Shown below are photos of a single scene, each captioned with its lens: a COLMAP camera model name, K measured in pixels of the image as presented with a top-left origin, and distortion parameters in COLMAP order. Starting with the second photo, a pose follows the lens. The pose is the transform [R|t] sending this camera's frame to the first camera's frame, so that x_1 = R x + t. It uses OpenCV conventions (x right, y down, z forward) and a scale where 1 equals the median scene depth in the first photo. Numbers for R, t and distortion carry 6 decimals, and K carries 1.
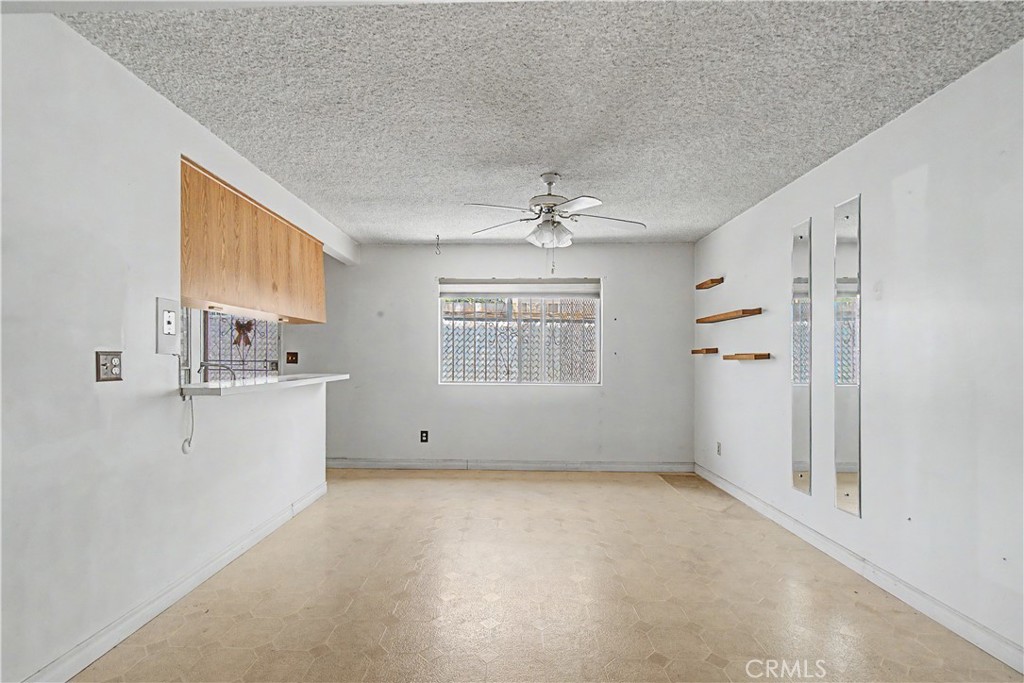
lens RADIAL K [[463.8, 0, 488.6], [0, 463.8, 358.4], [0, 0, 1]] dist [0.000362, 0.000107]
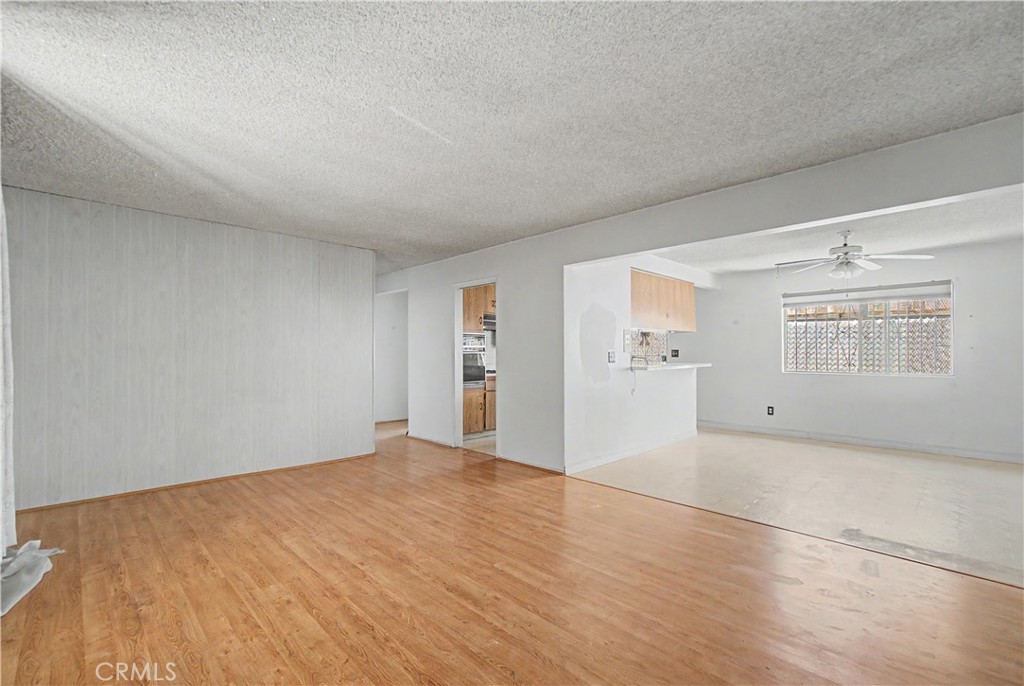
lens RADIAL K [[448.8, 0, 511.9], [0, 448.8, 350.5], [0, 0, 1]] dist [-0.001622, 0.000077]
pose [[0.740486, -0.008467, -0.672018, 0.183667], [0.004176, 0.999959, -0.007997, -0.000837], [0.672059, 0.003115, 0.740491, -0.483648]]
